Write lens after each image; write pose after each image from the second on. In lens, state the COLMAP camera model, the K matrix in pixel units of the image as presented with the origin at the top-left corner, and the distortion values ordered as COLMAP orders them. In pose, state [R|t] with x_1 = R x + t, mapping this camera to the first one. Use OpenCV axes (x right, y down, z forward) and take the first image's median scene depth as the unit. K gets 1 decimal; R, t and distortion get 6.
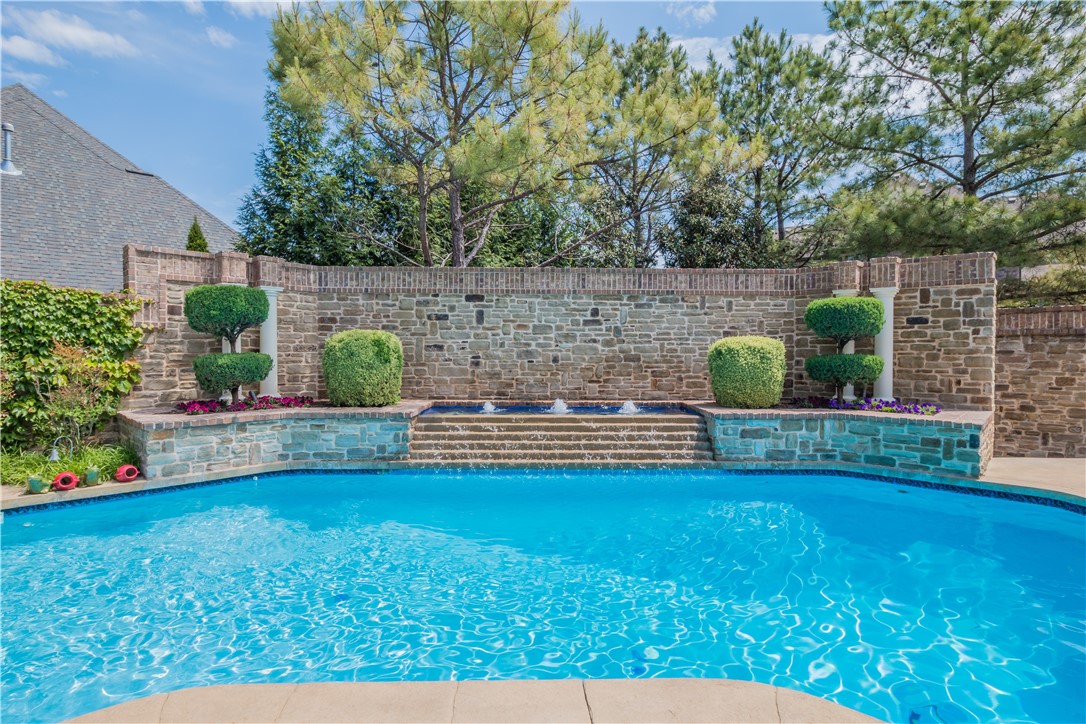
lens RADIAL K [[539.9, 0, 535.7], [0, 539.9, 363.2], [0, 0, 1]] dist [-0.013783, -0.000403]
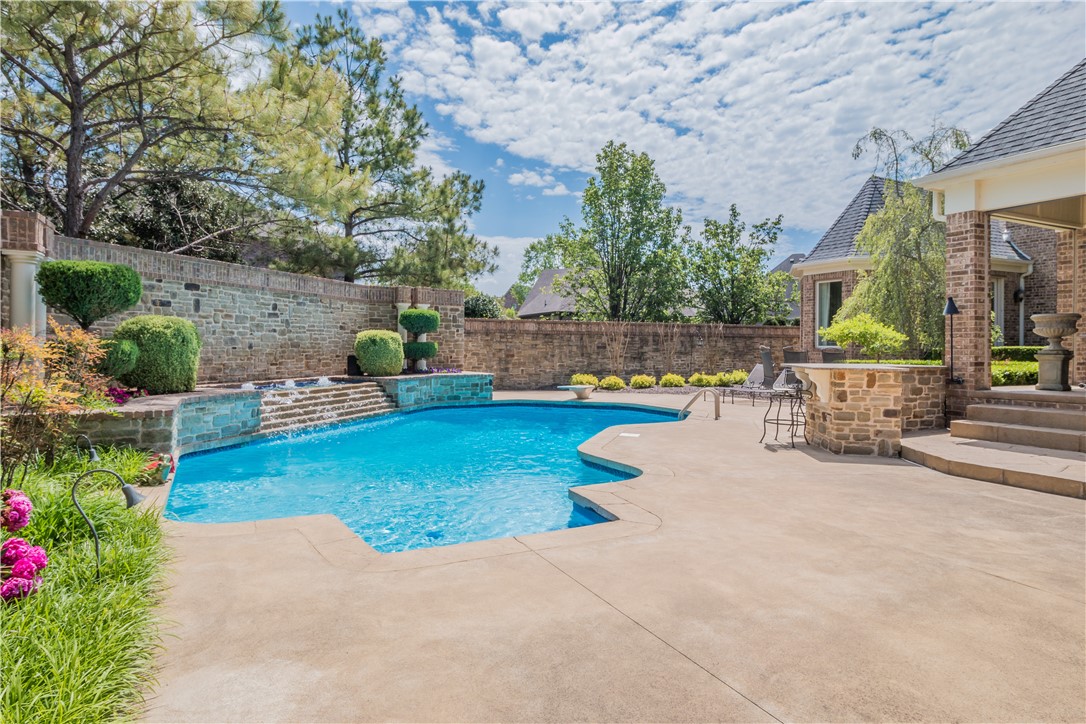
lens RADIAL K [[674.1, 0, 543.6], [0, 674.1, 356.9], [0, 0, 1]] dist [-0.001239, -0.000265]
pose [[0.306361, -0.018390, 0.951738, -1.140537], [0.010446, 0.999818, 0.015957, -0.000260], [-0.951858, 0.005053, 0.306498, -0.034304]]
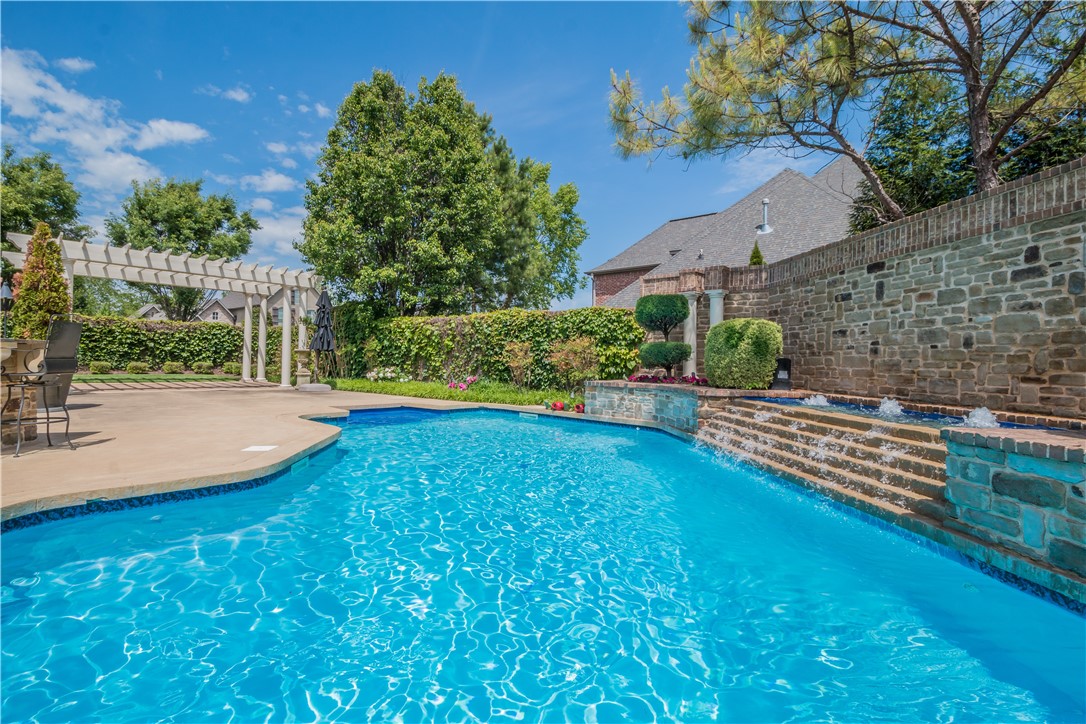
lens RADIAL K [[505.0, 0, 512.2], [0, 505.0, 358.2], [0, 0, 1]] dist [-0.008731, -0.006072]
pose [[0.043408, -0.003930, -0.999050, 0.590816], [-0.043374, 0.999042, -0.005815, 0.037707], [0.998115, 0.043585, 0.043196, 0.451040]]
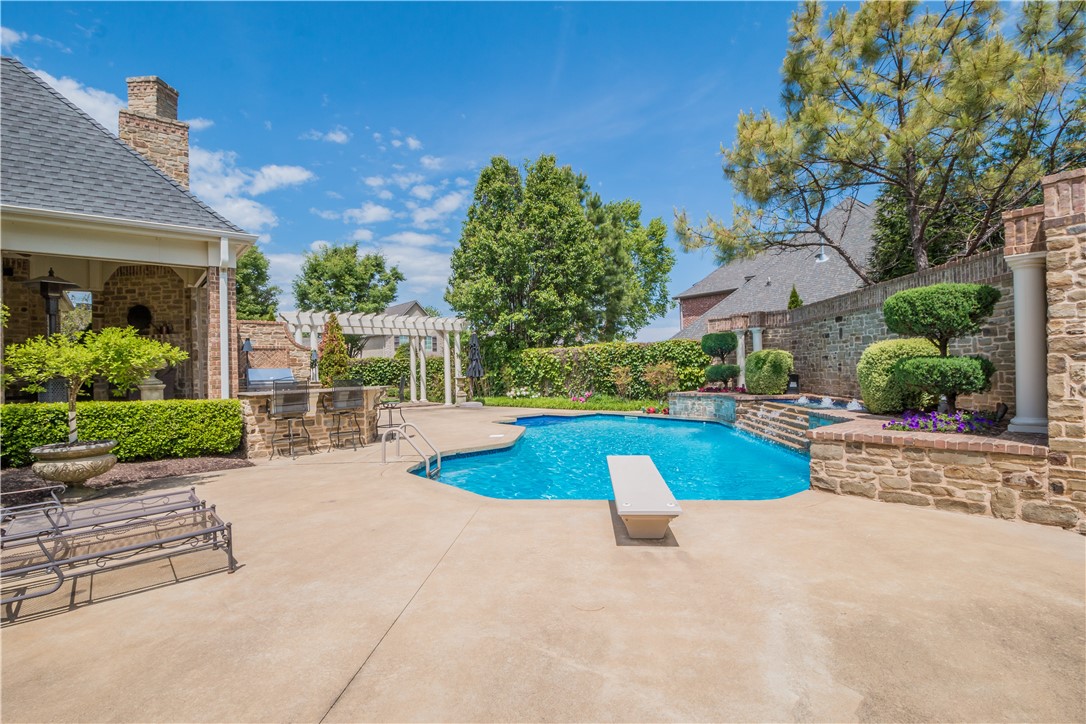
lens RADIAL K [[505.0, 0, 536.3], [0, 505.0, 370.5], [0, 0, 1]] dist [-0.008731, -0.006072]
pose [[-0.097817, -0.001560, -0.995203, 1.176311], [0.005016, 0.999985, -0.002060, 0.002711], [0.995192, -0.005194, -0.097808, 0.390408]]
